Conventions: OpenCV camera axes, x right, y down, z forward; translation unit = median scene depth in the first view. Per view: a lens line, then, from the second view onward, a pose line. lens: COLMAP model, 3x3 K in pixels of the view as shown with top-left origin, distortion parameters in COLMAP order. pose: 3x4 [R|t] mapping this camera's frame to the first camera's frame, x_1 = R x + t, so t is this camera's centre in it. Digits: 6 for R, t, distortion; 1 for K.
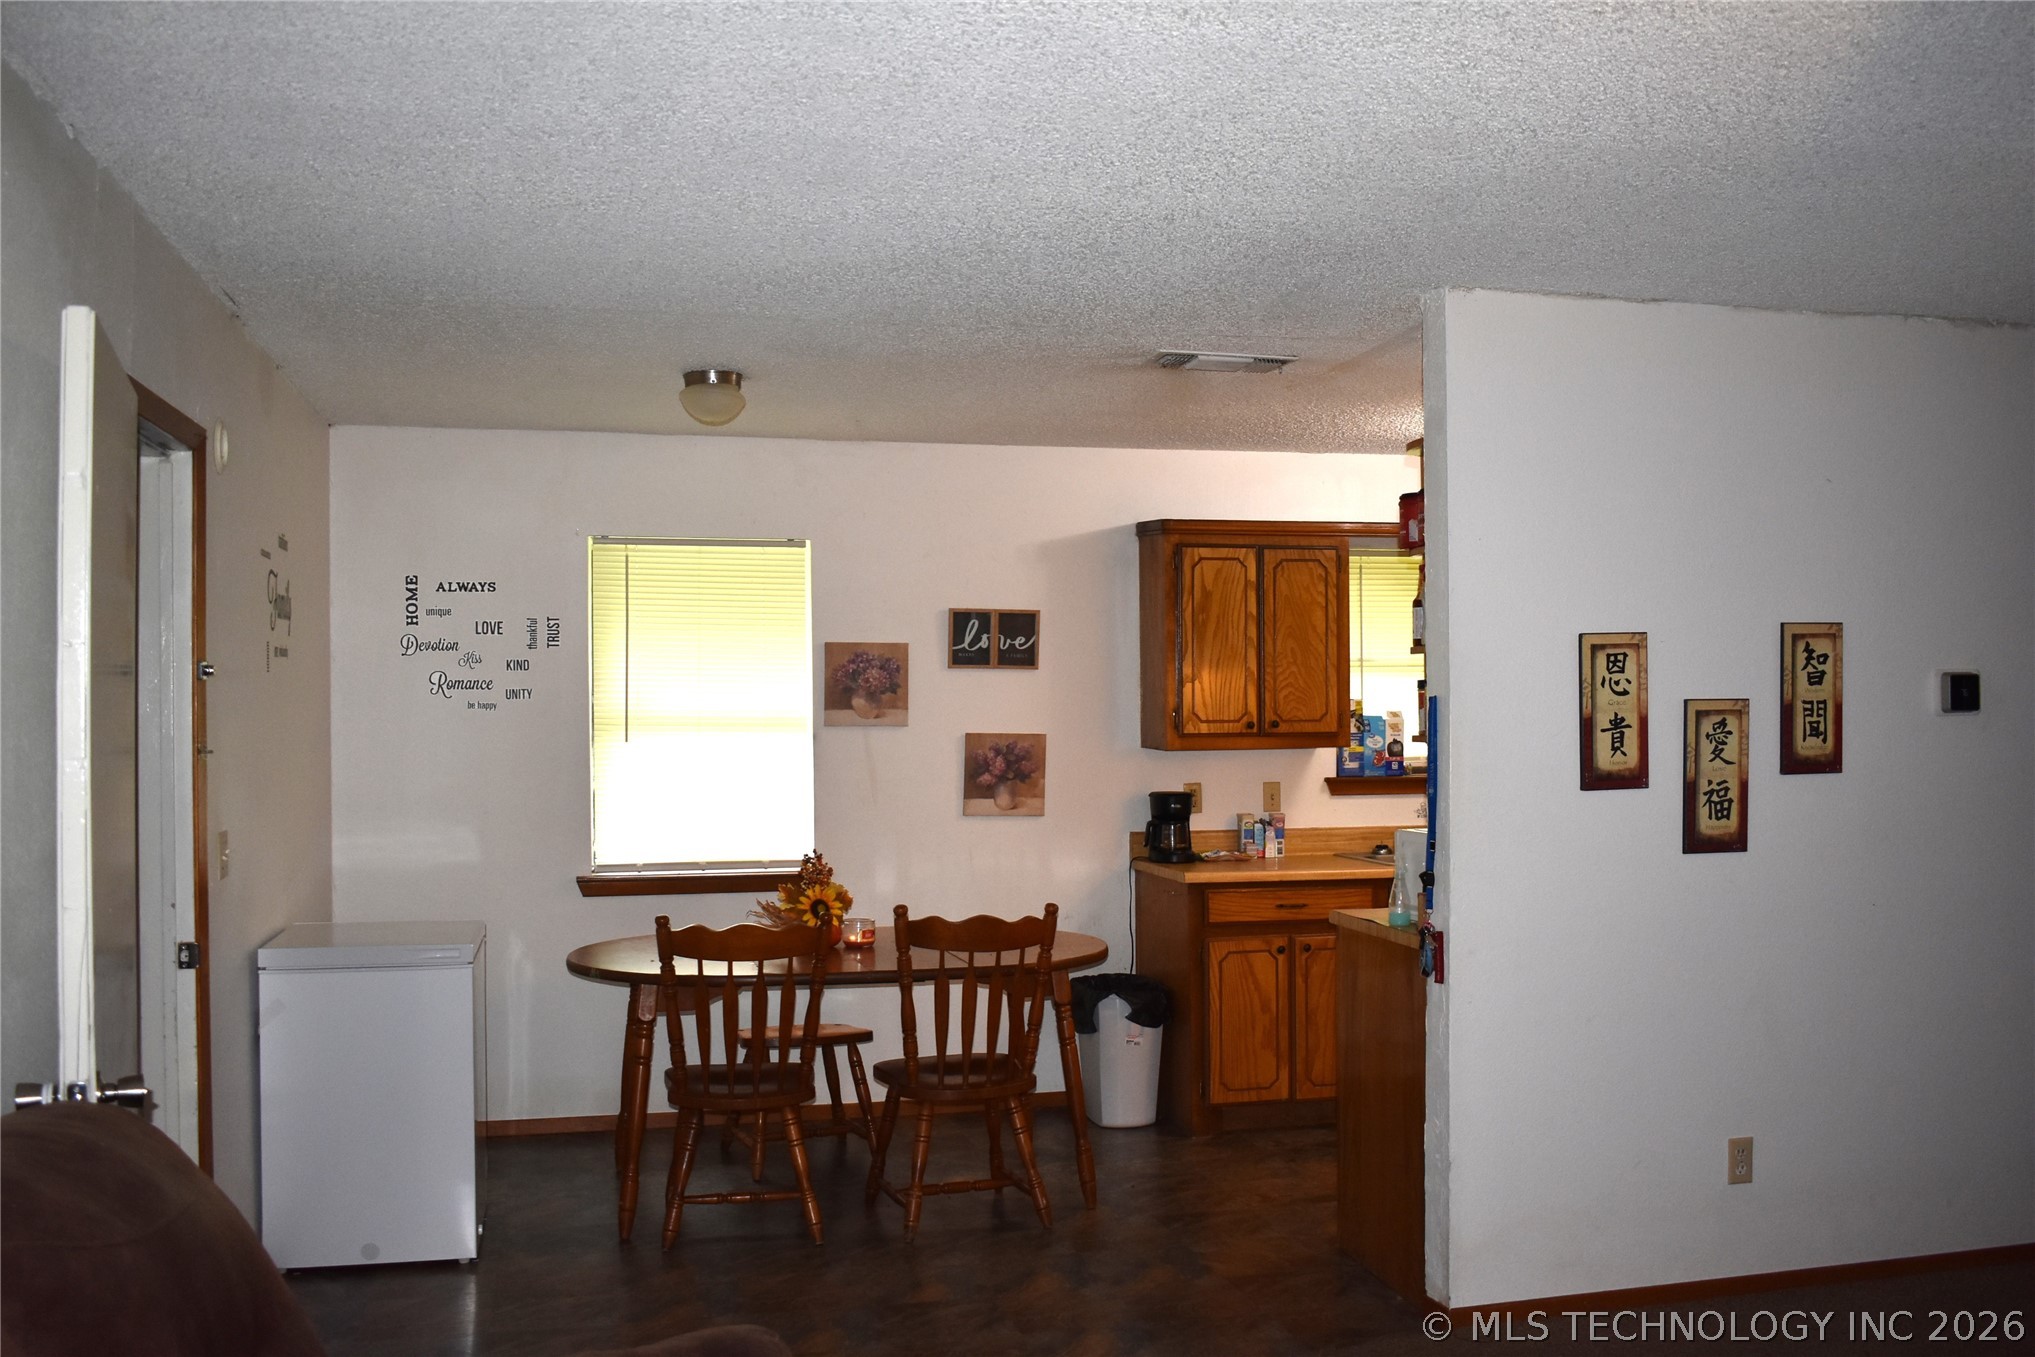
lens RADIAL K [[1865.2, 0, 1012.6], [0, 1865.2, 672.2], [0, 0, 1]] dist [-0.081340, 0.000000]
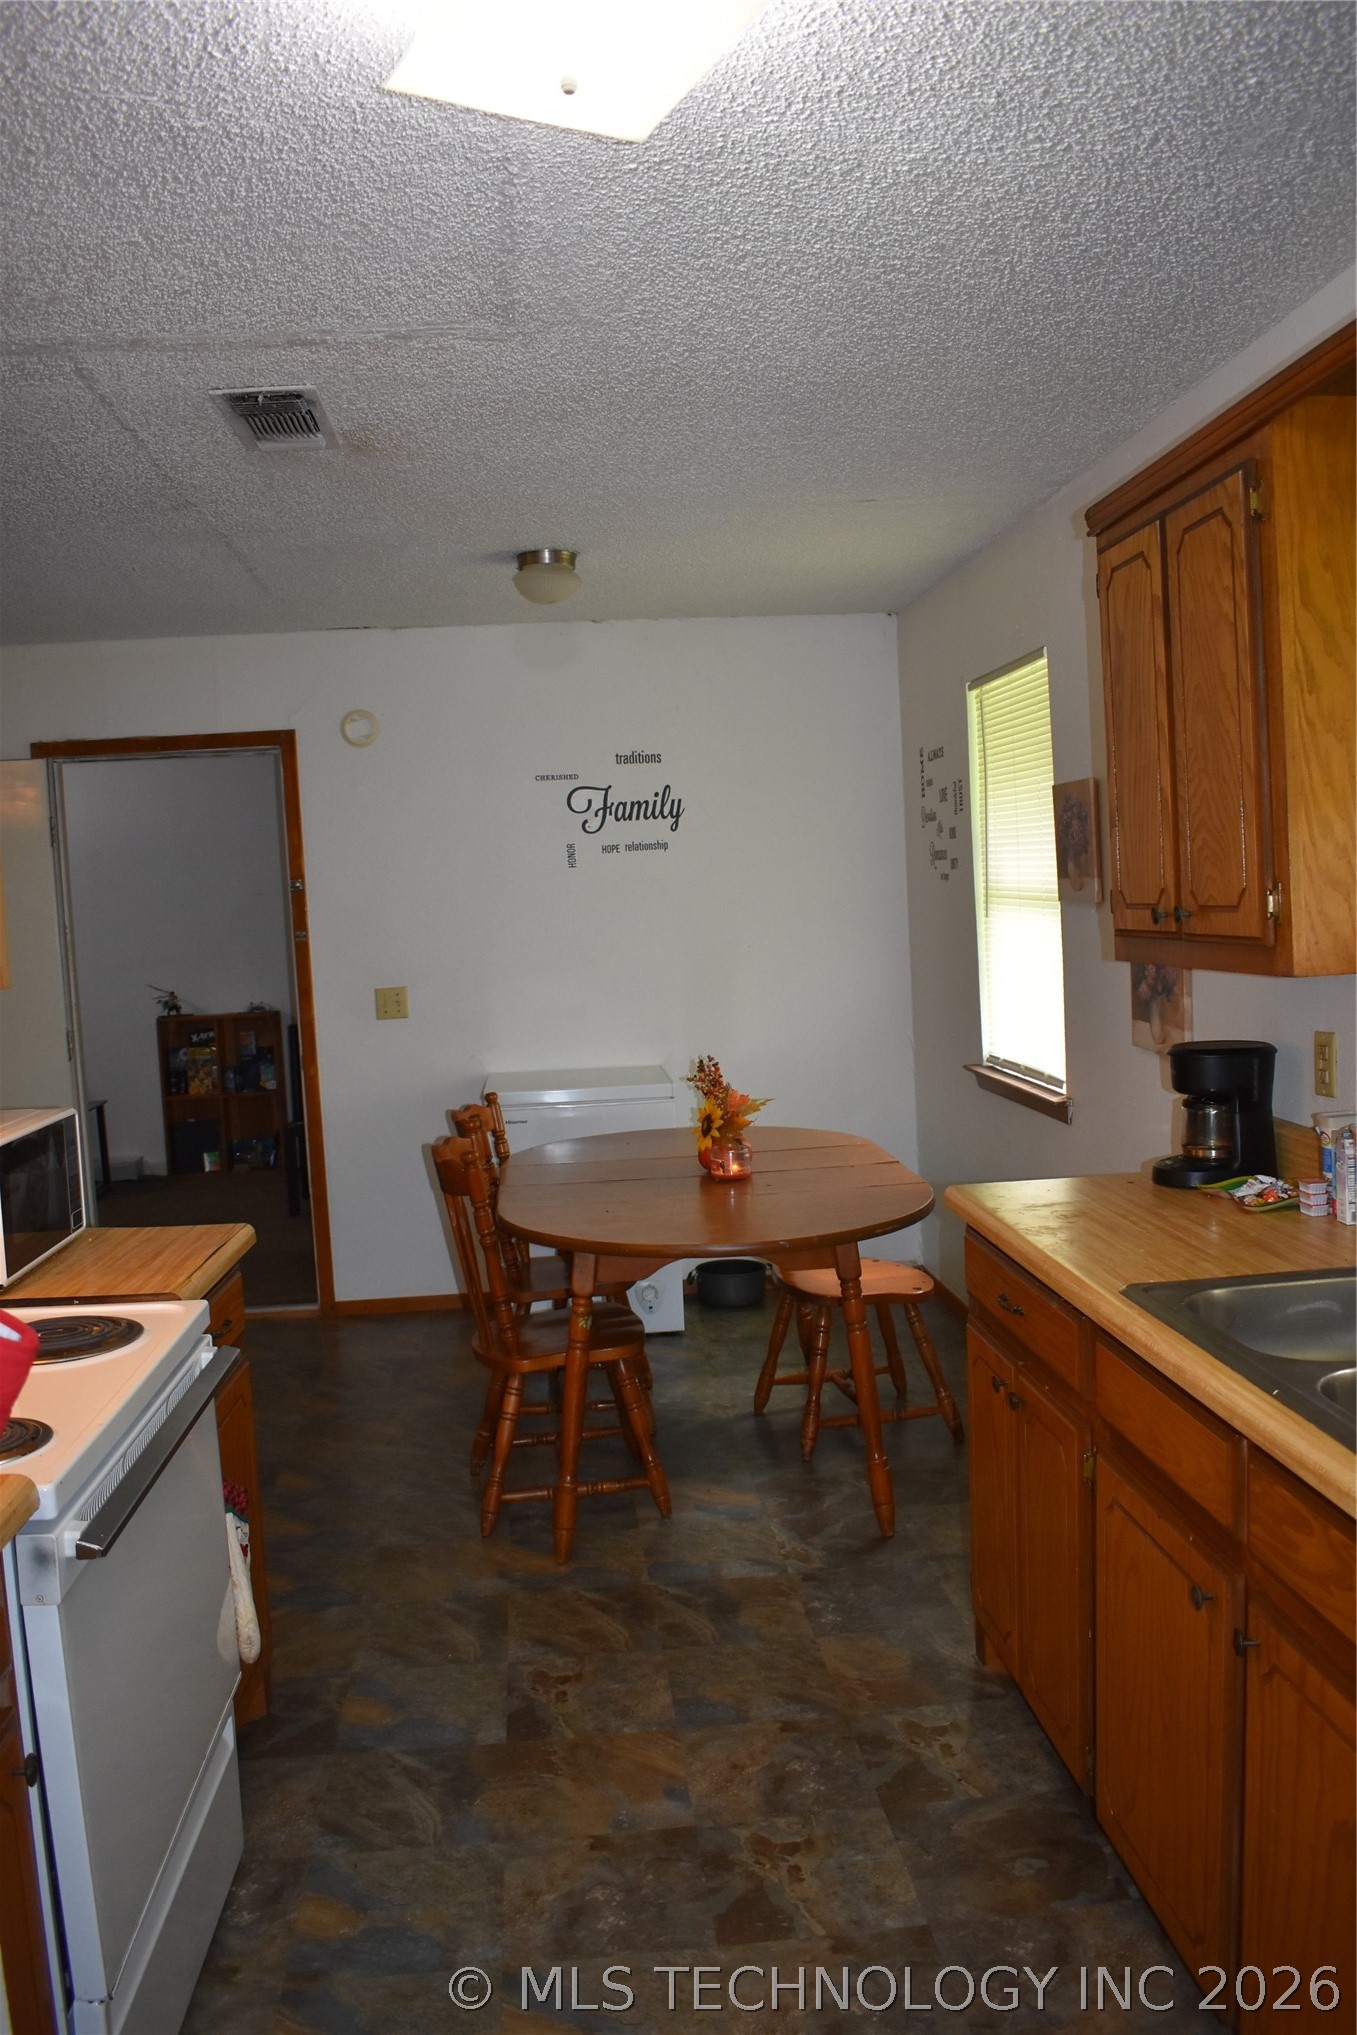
lens RADIAL K [[1593.0, 0, 677.1], [0, 1593.0, 1016.8], [0, 0, 1]] dist [-0.091695, 0.014602]
pose [[-0.142572, 0.090551, -0.985634, 0.675904], [0.067974, 0.994351, 0.081519, 0.017053], [0.987448, -0.055375, -0.147922, 1.199269]]
